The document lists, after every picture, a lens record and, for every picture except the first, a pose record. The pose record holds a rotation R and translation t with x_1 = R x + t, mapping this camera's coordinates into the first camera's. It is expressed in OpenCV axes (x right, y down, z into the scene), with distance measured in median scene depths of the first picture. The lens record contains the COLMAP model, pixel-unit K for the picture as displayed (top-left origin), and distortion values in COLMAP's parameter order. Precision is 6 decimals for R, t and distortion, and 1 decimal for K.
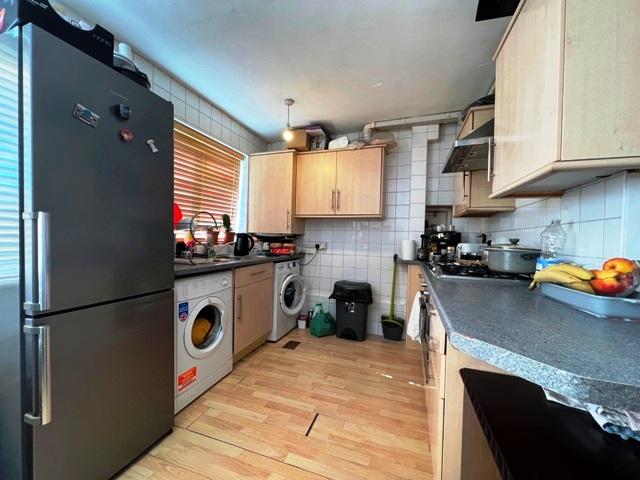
lens RADIAL K [[255.6, 0, 318.3], [0, 255.6, 241.3], [0, 0, 1]] dist [0.000440, -0.000512]
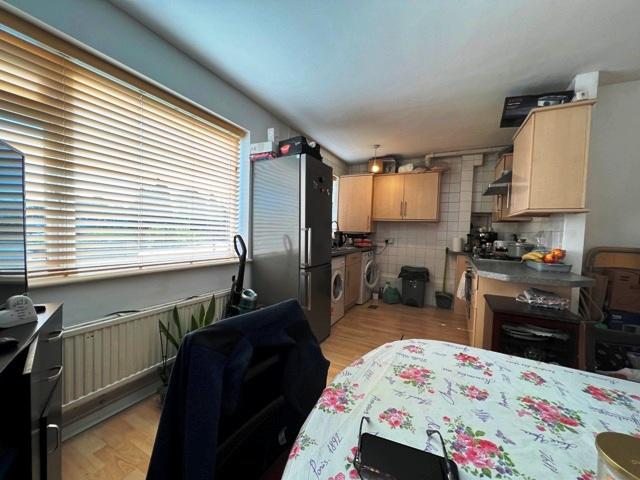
lens RADIAL K [[255.6, 0, 319.8], [0, 255.6, 241.5], [0, 0, 1]] dist [0.000440, -0.000512]
pose [[0.990118, 0.011738, -0.139743, -0.196564], [-0.008153, 0.999624, 0.026196, -0.013888], [0.139997, -0.024798, 0.989841, -0.487263]]
